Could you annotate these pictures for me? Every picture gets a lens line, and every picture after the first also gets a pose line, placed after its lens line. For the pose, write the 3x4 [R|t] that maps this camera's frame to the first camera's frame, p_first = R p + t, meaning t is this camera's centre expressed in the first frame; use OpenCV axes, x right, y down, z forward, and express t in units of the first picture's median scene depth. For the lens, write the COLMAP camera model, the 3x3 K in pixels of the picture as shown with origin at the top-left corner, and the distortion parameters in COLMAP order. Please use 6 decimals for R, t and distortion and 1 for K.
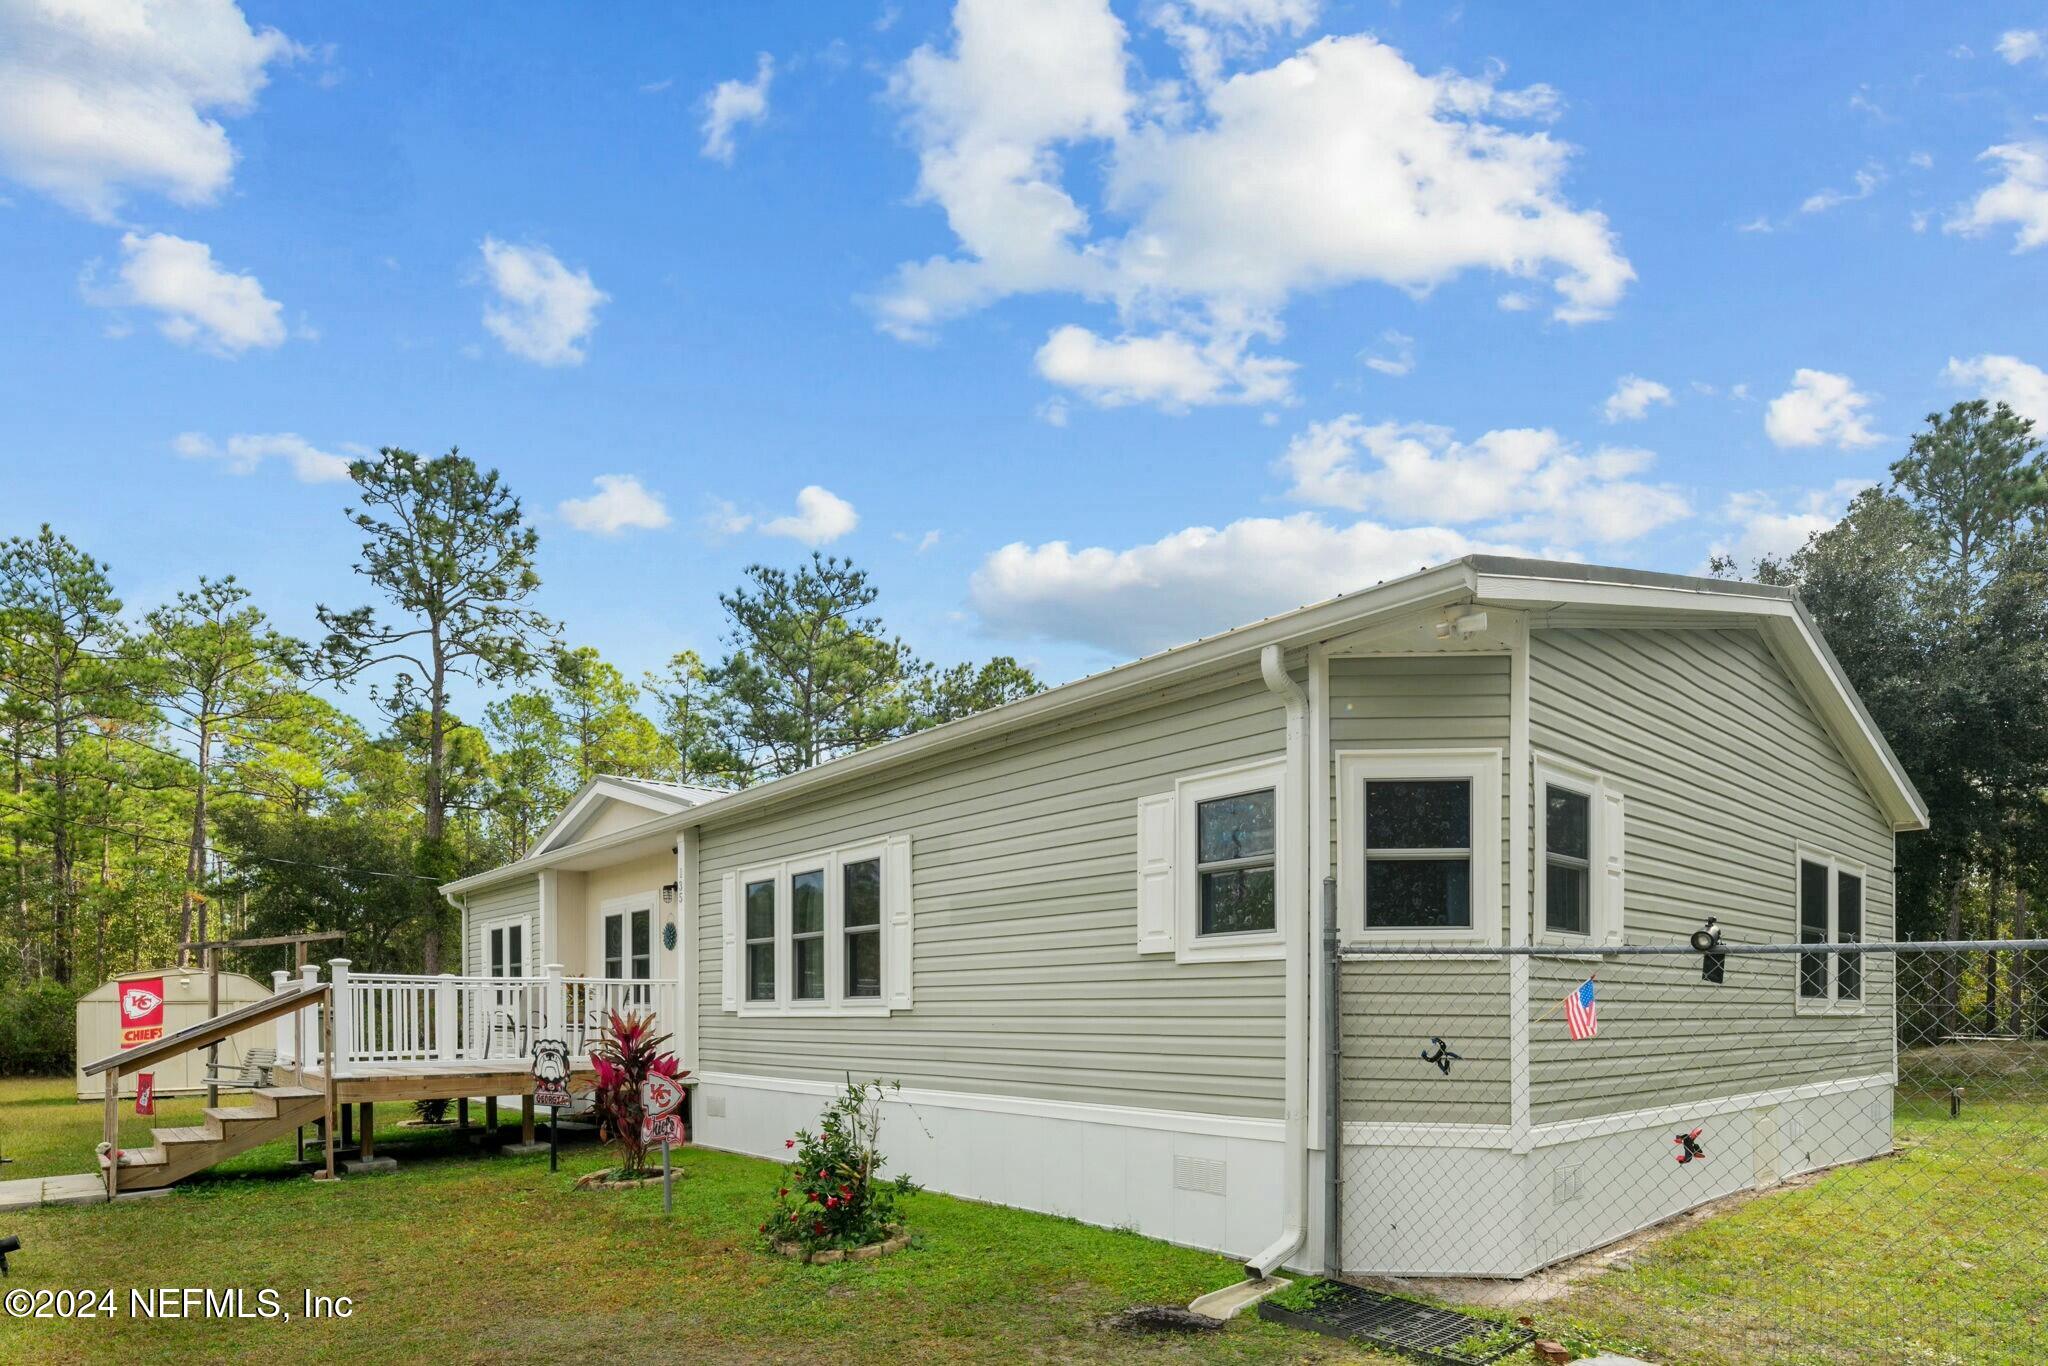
lens RADIAL K [[1164.1, 0, 1023.4], [0, 1164.1, 751.8], [0, 0, 1]] dist [0.003142, 0.000366]
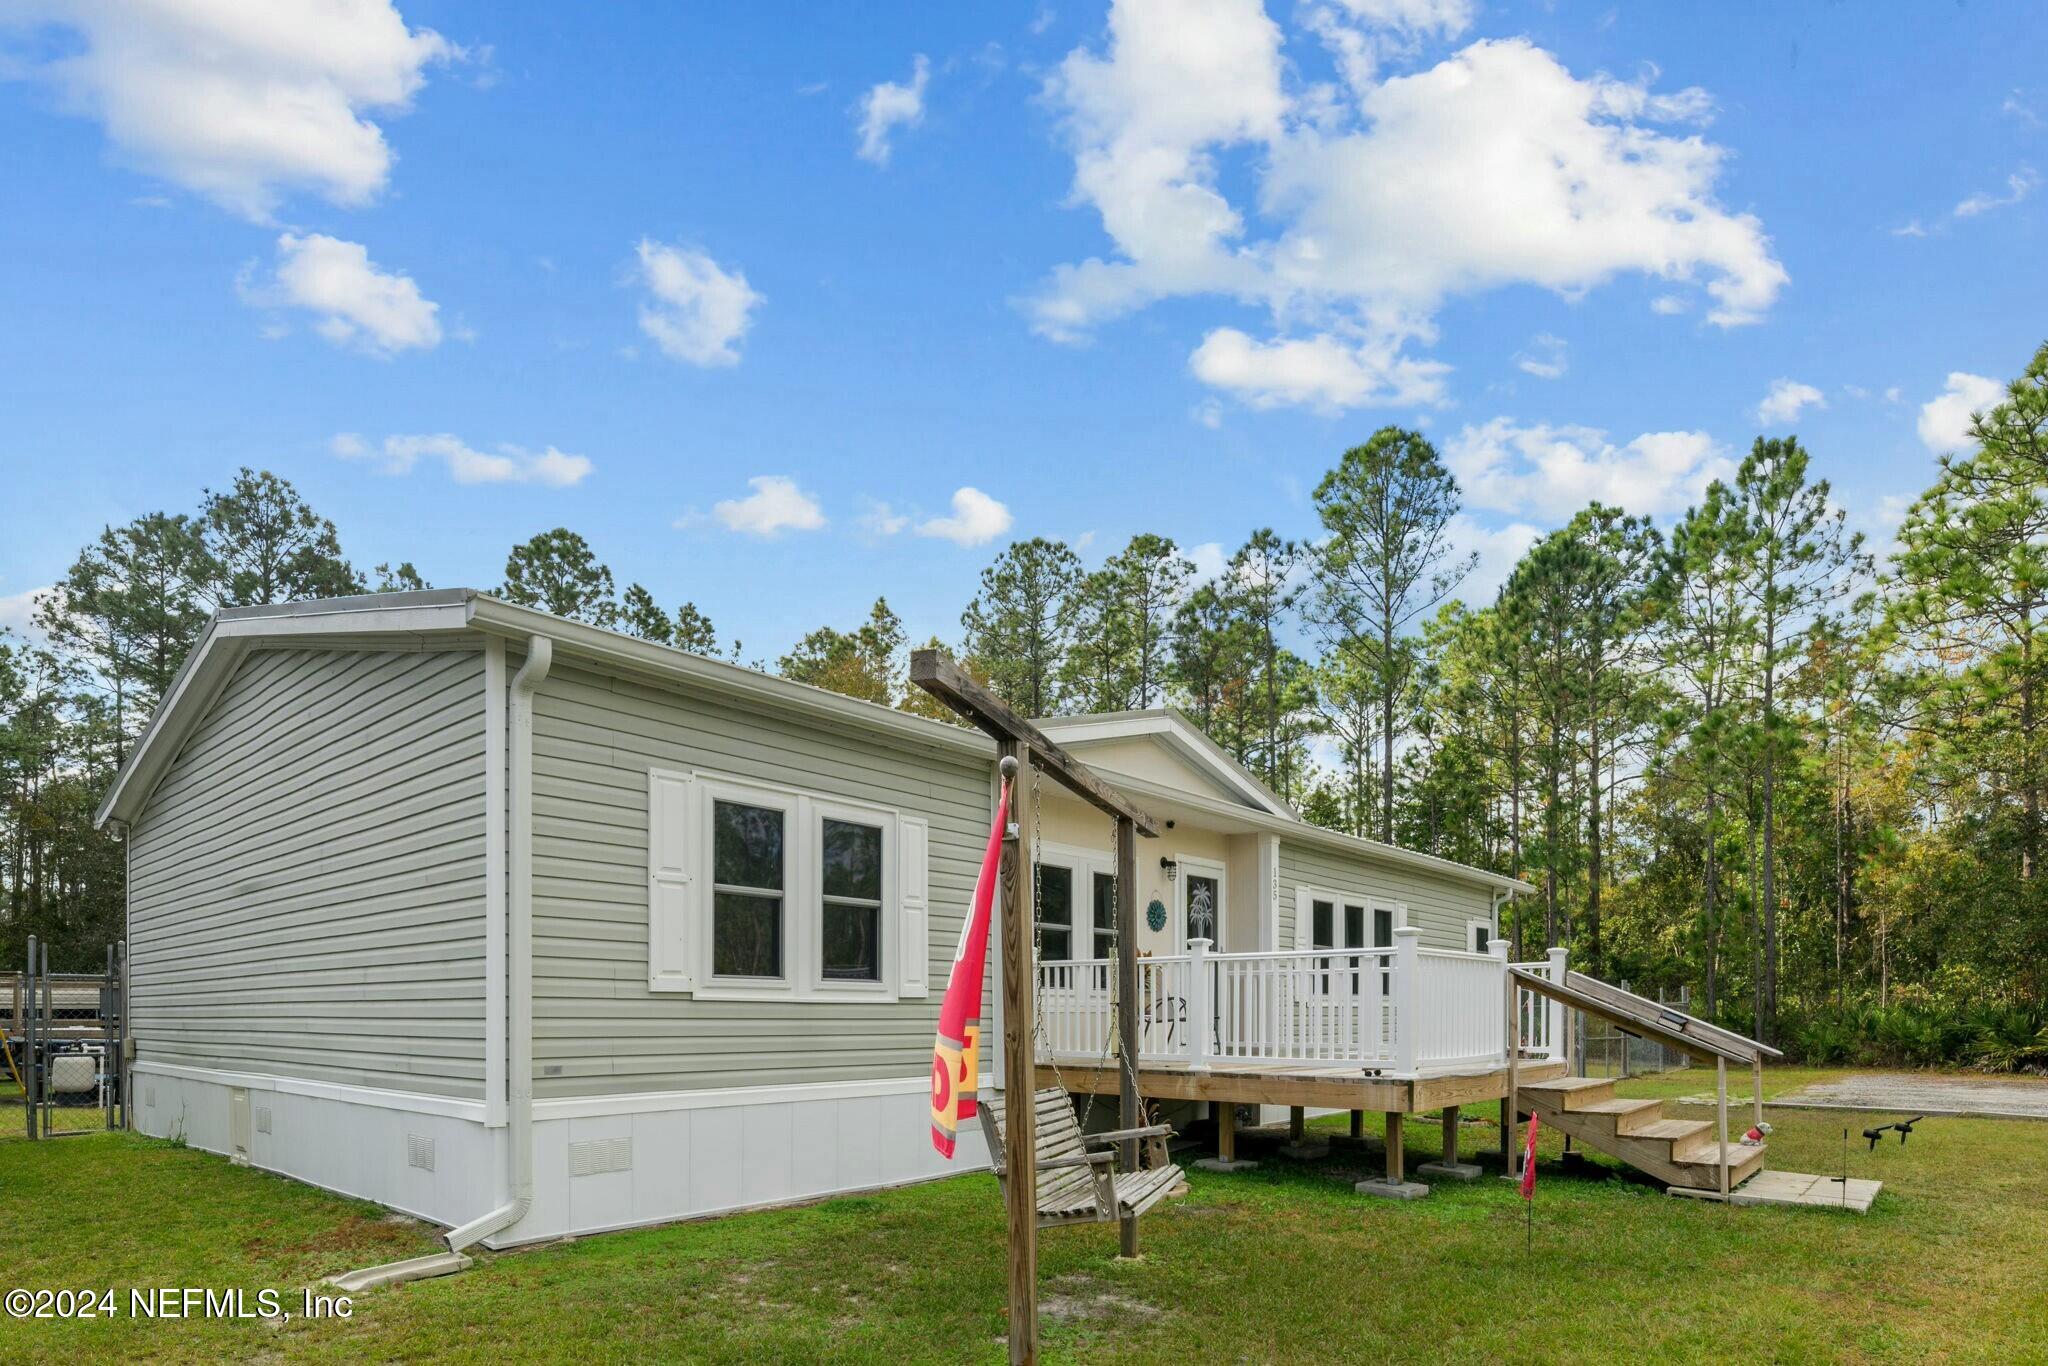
lens RADIAL K [[1164.1, 0, 1023.4], [0, 1164.1, 751.8], [0, 0, 1]] dist [0.003142, 0.000366]
pose [[0.999998, 0.001950, 0.000843, -0.133072], [-0.001950, 0.999998, 0.000054, -0.000875], [-0.000843, -0.000056, 1.000000, -0.002229]]
